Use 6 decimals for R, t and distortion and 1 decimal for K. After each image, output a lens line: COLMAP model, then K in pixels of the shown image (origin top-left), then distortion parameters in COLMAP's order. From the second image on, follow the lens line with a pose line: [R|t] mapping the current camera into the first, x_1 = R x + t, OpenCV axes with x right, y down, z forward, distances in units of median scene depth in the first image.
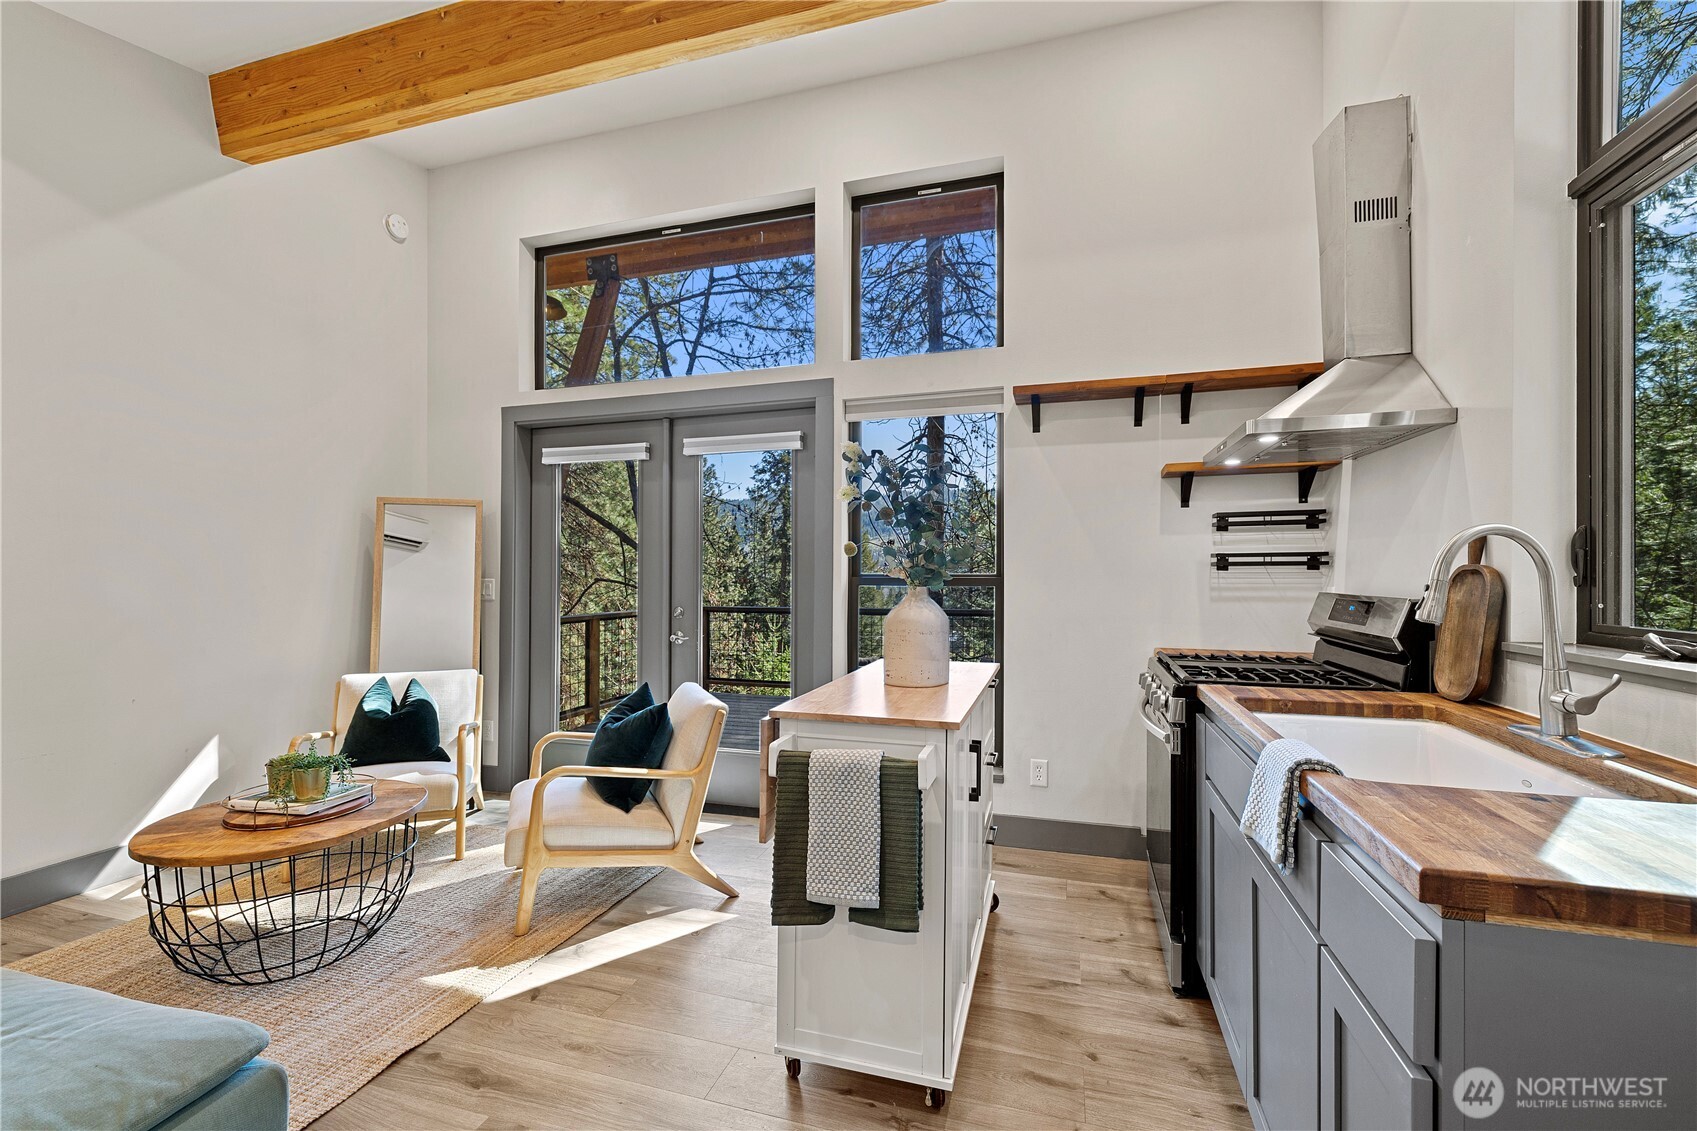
lens RADIAL K [[716.3, 0, 849.7], [0, 716.3, 574.7], [0, 0, 1]] dist [0.000695, 0.000375]
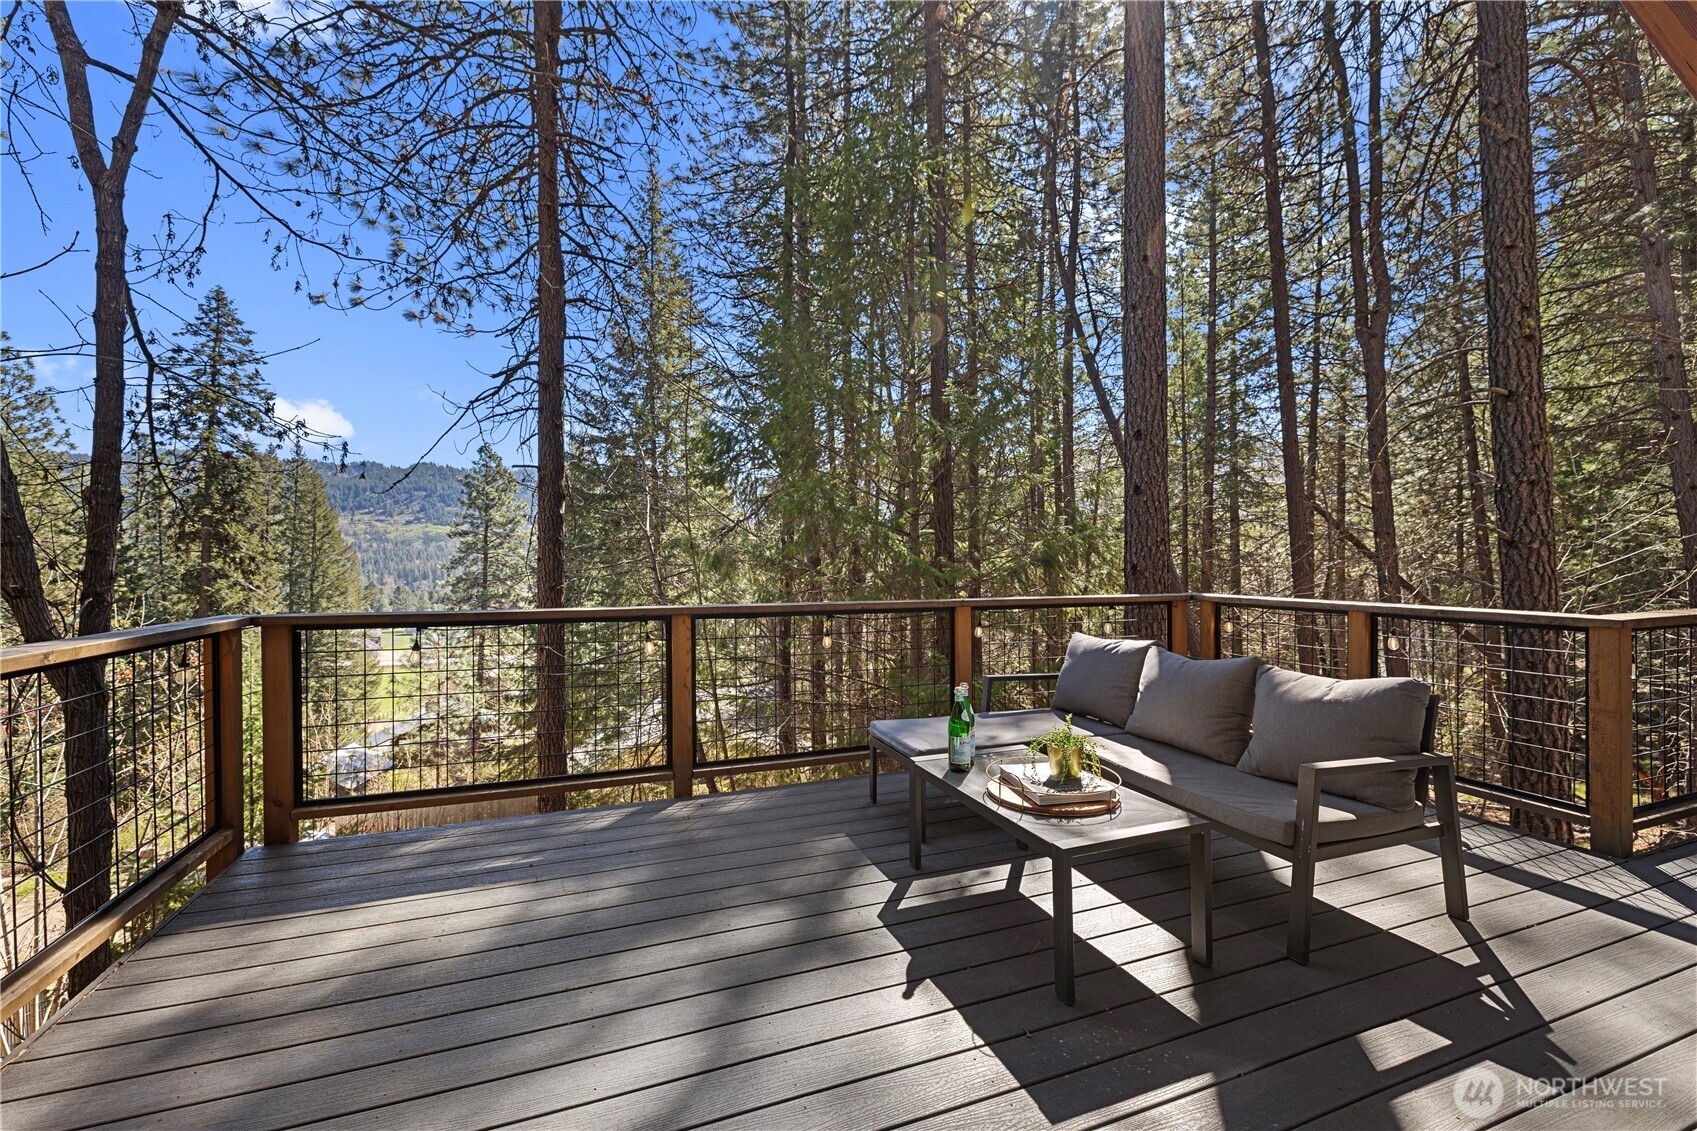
lens RADIAL K [[713.3, 0, 851.6], [0, 713.3, 566.4], [0, 0, 1]] dist [0.001143, -0.000017]
pose [[0.786841, -0.005170, 0.617134, -0.530471], [0.001490, 0.999978, 0.006478, 0.043051], [-0.617154, -0.004178, 0.786831, 1.398157]]
